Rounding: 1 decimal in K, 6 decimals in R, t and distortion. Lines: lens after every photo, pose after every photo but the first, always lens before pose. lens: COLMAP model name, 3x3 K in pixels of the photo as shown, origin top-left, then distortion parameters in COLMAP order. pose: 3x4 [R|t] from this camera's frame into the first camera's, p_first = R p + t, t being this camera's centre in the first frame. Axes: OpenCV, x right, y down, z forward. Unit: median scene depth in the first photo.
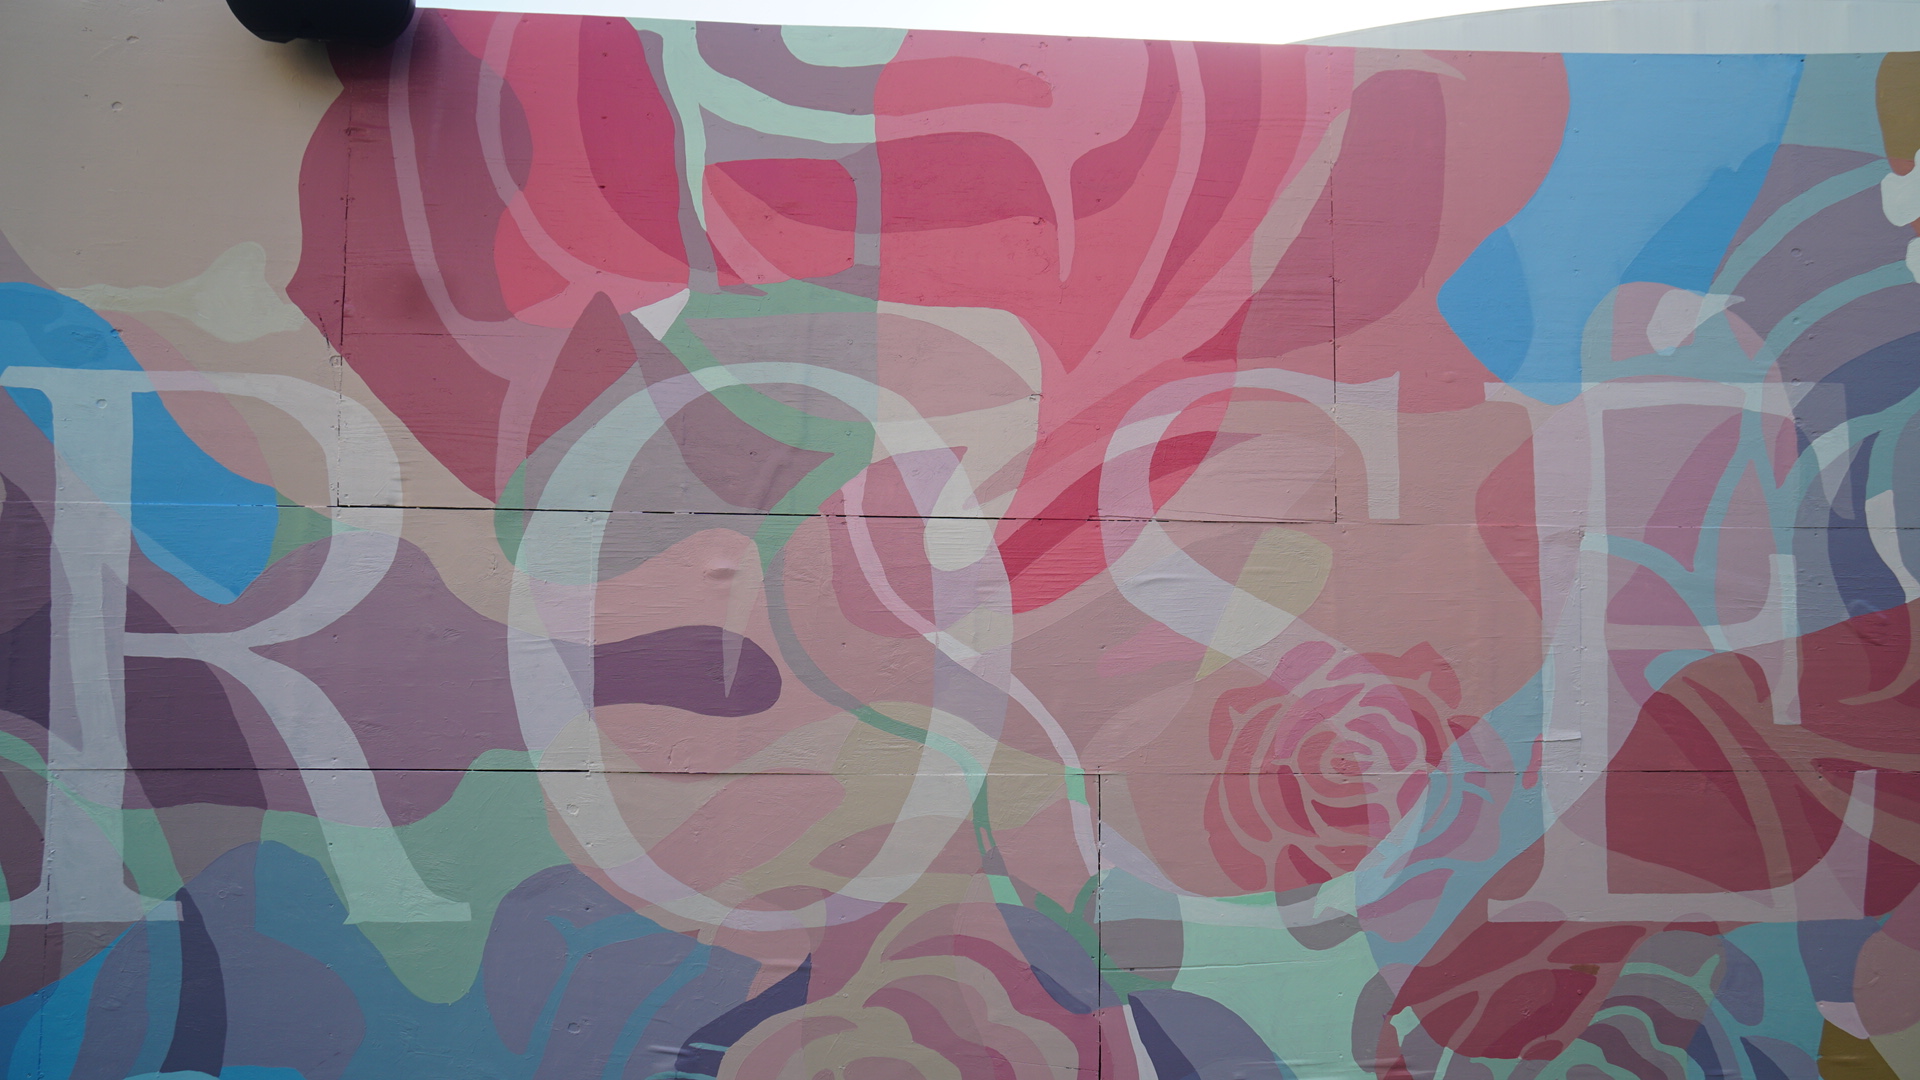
lens RADIAL K [[1367.9, 0, 956.4], [0, 1367.9, 544.0], [0, 0, 1]] dist [-0.143394, 0.123680]
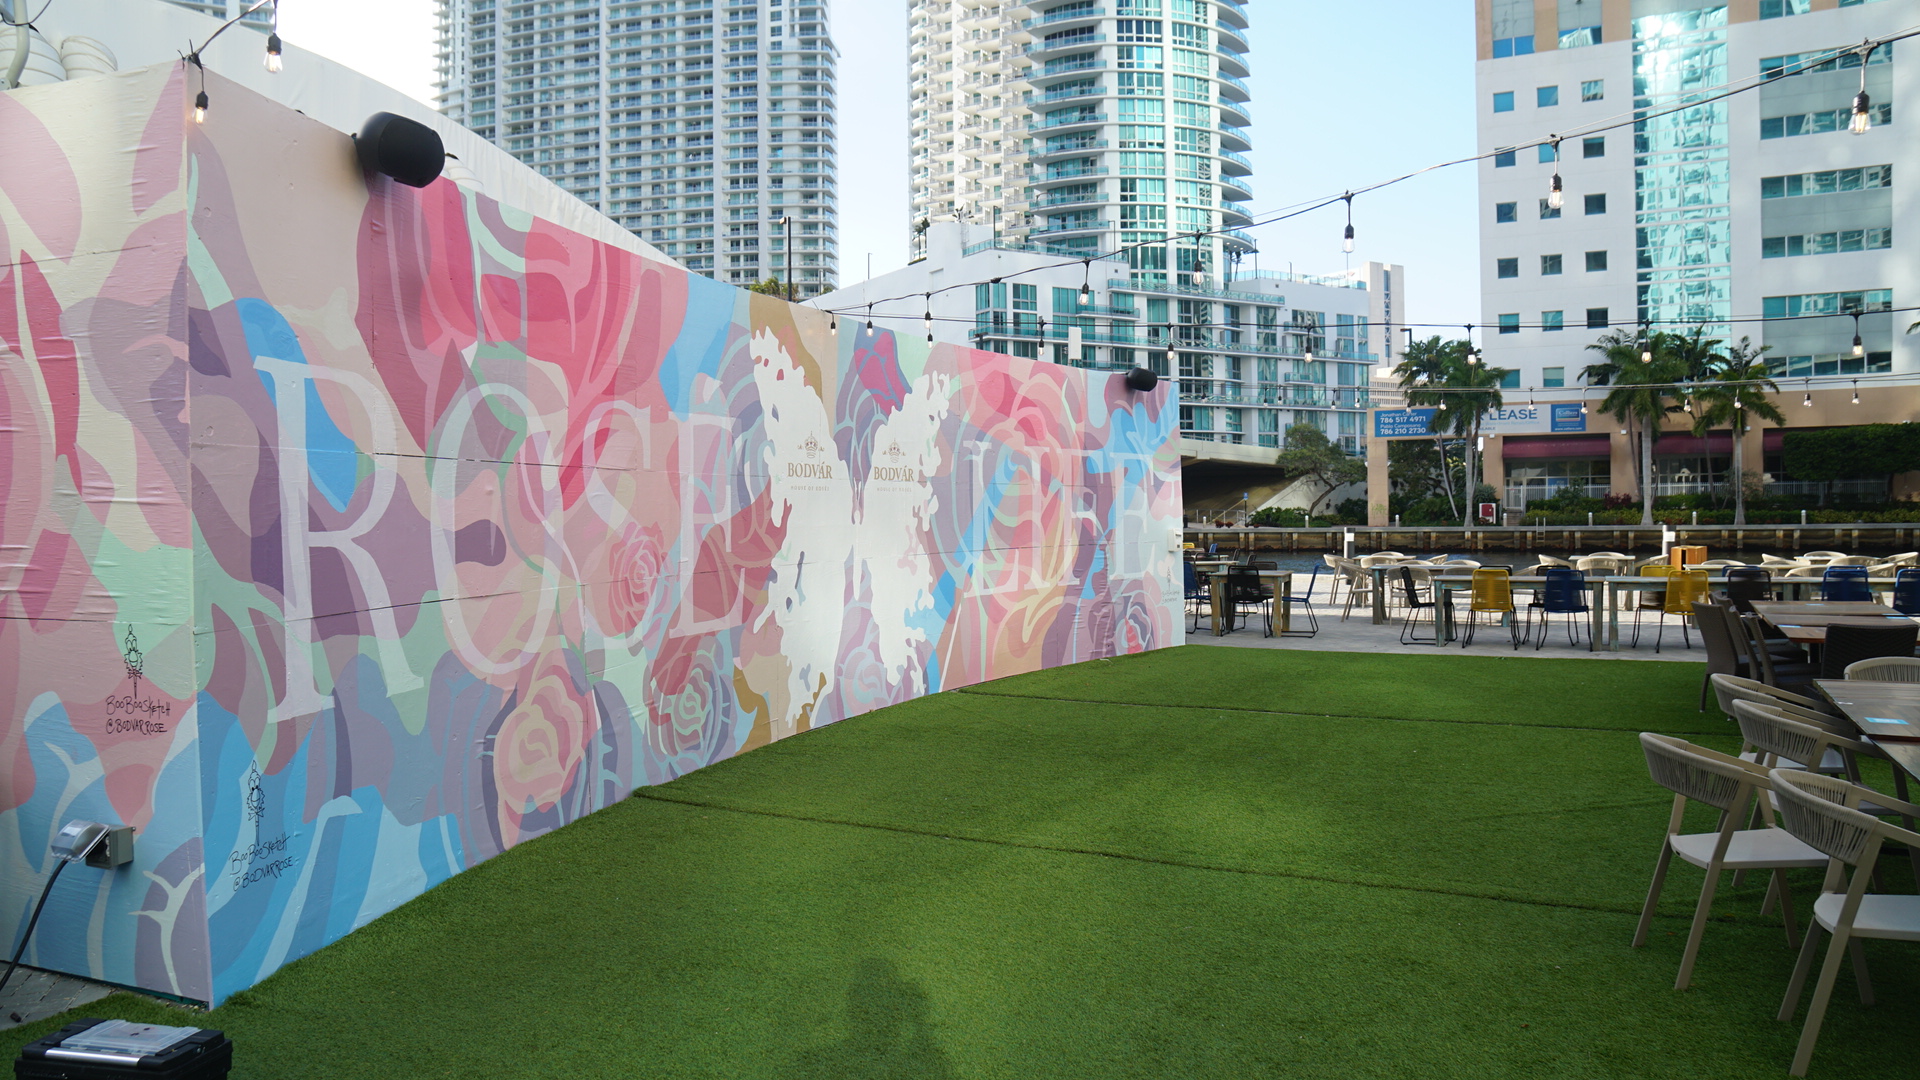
lens RADIAL K [[1367.6, 0, 946.9], [0, 1367.6, 543.9], [0, 0, 1]] dist [-0.140867, 0.125667]
pose [[0.295494, -0.034632, 0.954717, -1.783926], [-0.044087, 0.997784, 0.049840, -0.029106], [-0.954327, -0.056818, 0.293312, -0.181693]]
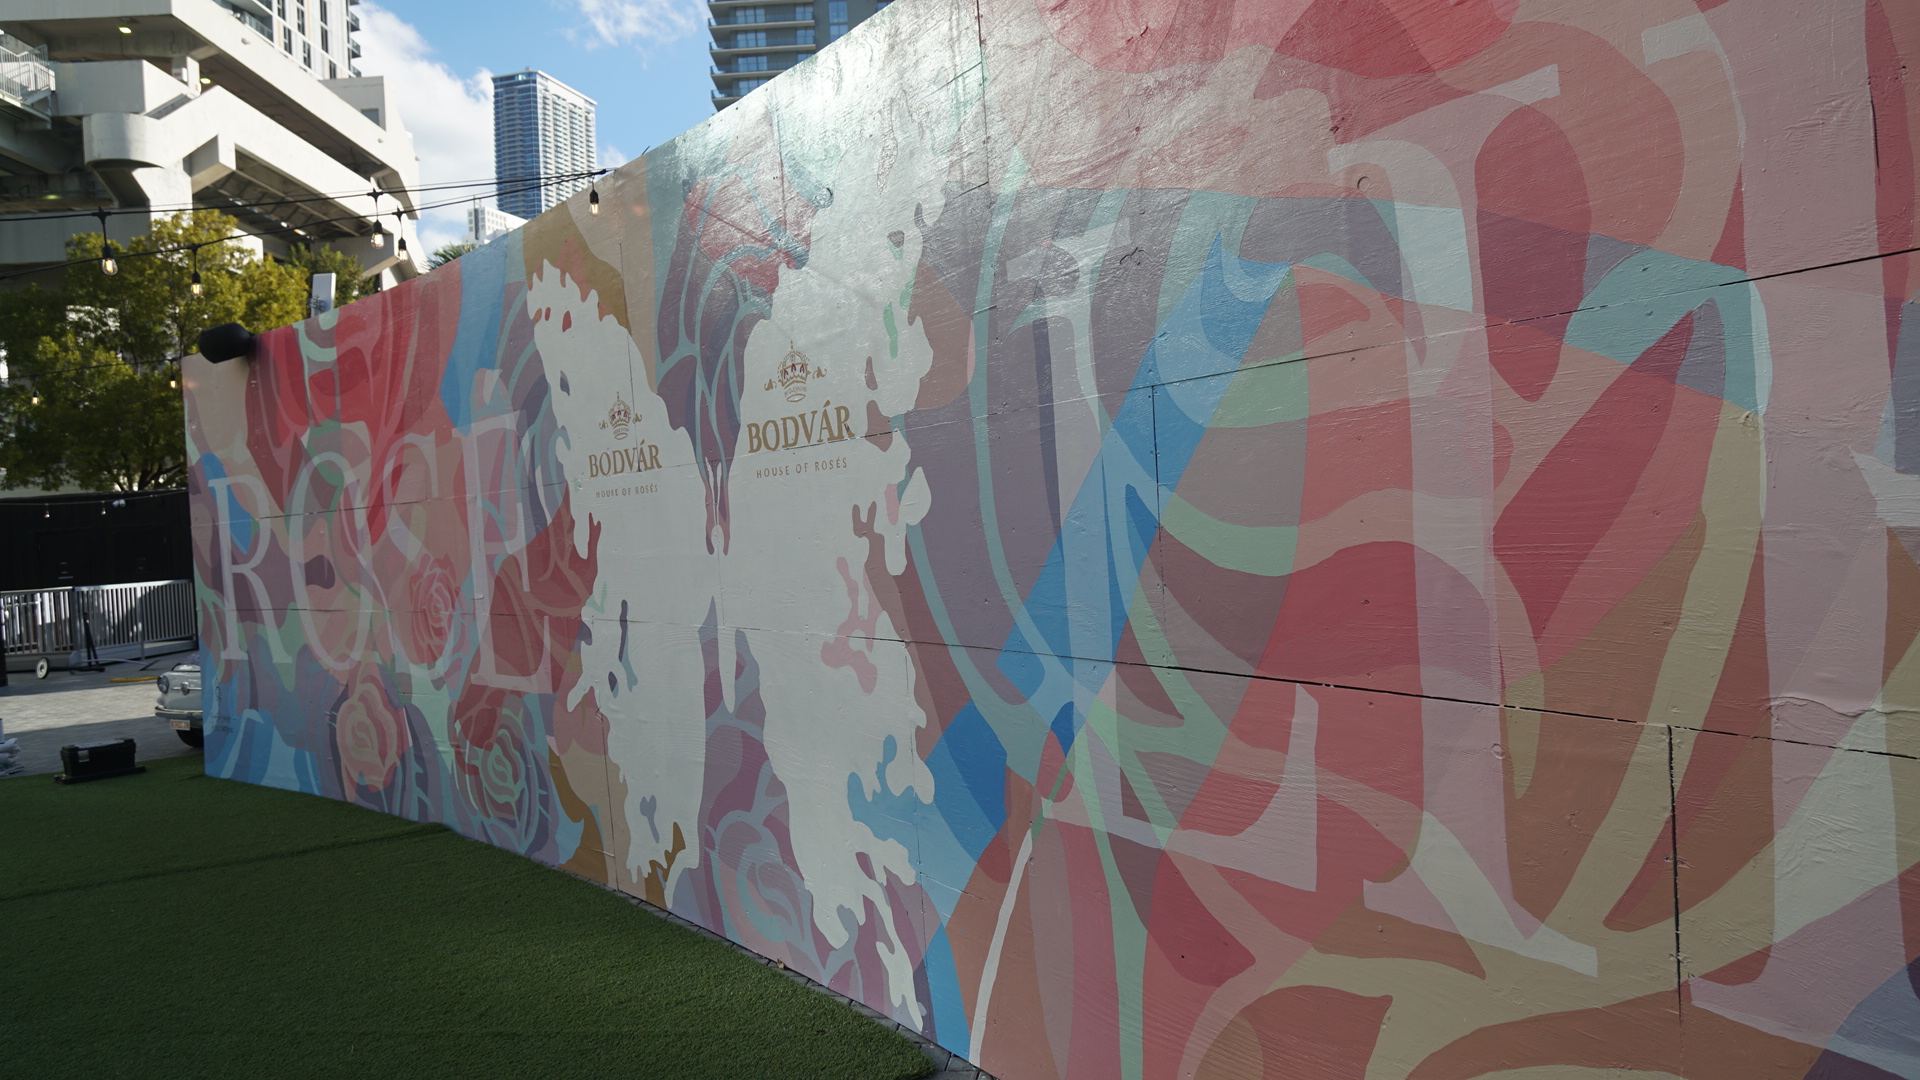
lens RADIAL K [[1367.6, 0, 946.9], [0, 1367.6, 543.9], [0, 0, 1]] dist [-0.140867, 0.125667]
pose [[0.682411, -0.033420, -0.730204, 2.503998], [0.105585, 0.992985, 0.053228, 0.028661], [0.723302, -0.113422, 0.681153, 0.112191]]
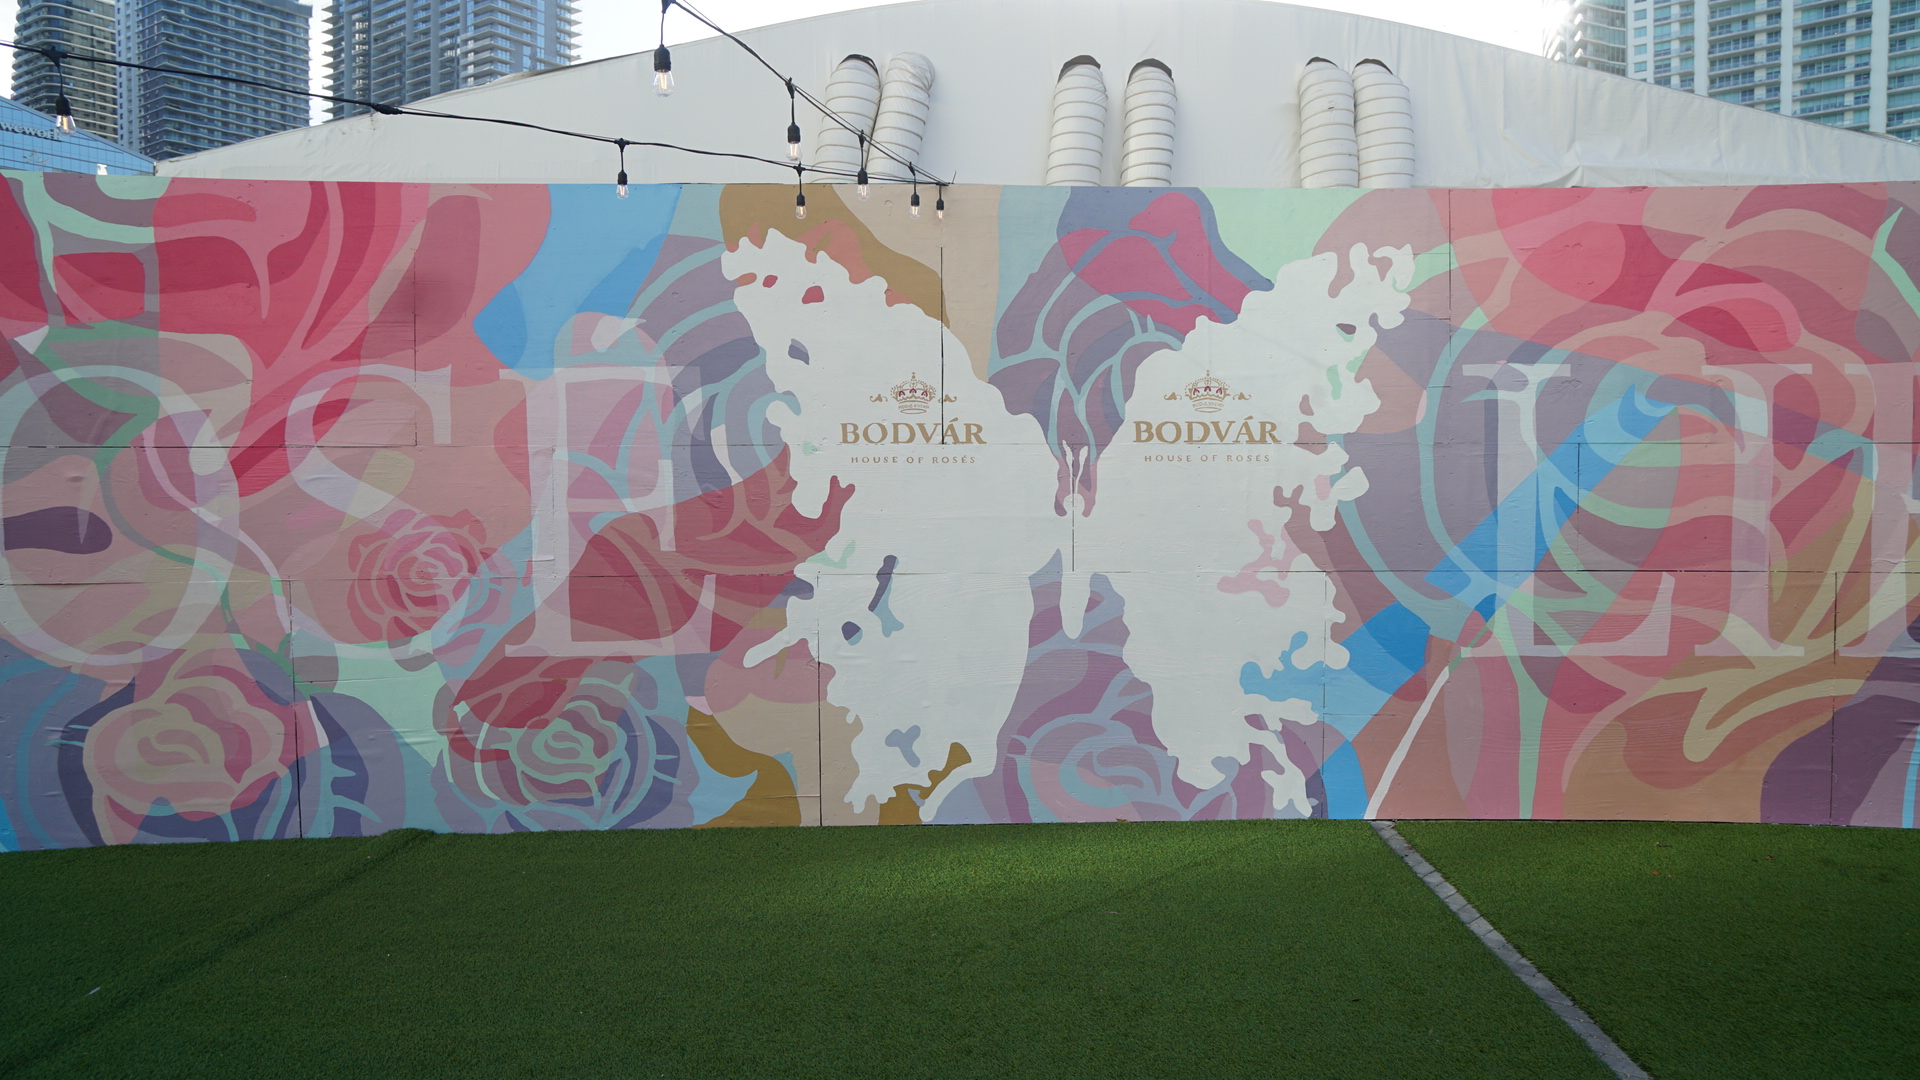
lens RADIAL K [[1367.9, 0, 956.4], [0, 1367.9, 544.0], [0, 0, 1]] dist [-0.143394, 0.123680]
pose [[0.990295, -0.018349, 0.137767, 0.777102], [0.004500, 0.994960, 0.100168, -0.064872], [-0.138911, -0.098576, 0.985387, -0.966705]]
